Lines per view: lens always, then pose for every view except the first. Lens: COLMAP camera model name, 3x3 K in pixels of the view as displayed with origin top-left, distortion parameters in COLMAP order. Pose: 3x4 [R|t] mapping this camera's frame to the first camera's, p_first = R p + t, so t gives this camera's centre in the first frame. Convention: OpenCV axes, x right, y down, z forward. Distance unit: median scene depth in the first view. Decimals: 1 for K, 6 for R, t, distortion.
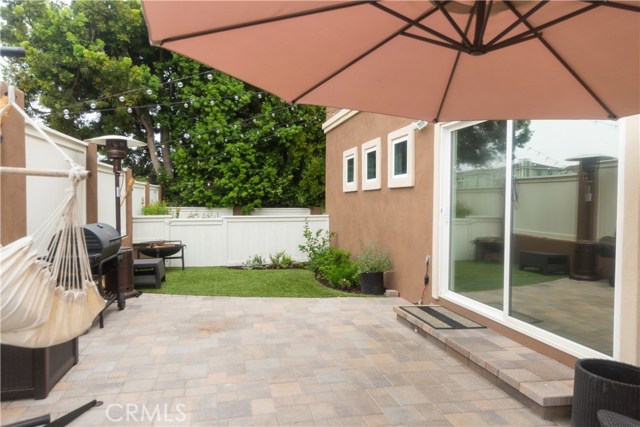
lens RADIAL K [[431.1, 0, 319.7], [0, 431.1, 213.5], [0, 0, 1]] dist [0.020476, -0.006278]
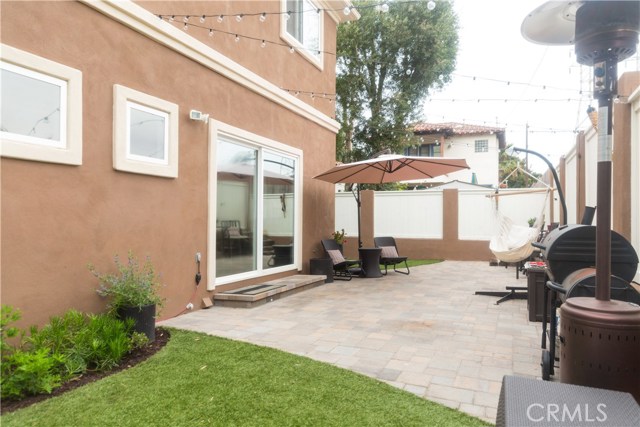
lens RADIAL K [[431.1, 0, 320.5], [0, 431.1, 215.4], [0, 0, 1]] dist [0.020476, -0.006278]
pose [[-0.798636, -0.006855, 0.601775, -0.606073], [0.000265, 0.999931, 0.011741, 0.002139], [-0.601814, 0.009536, -0.798579, 1.755521]]
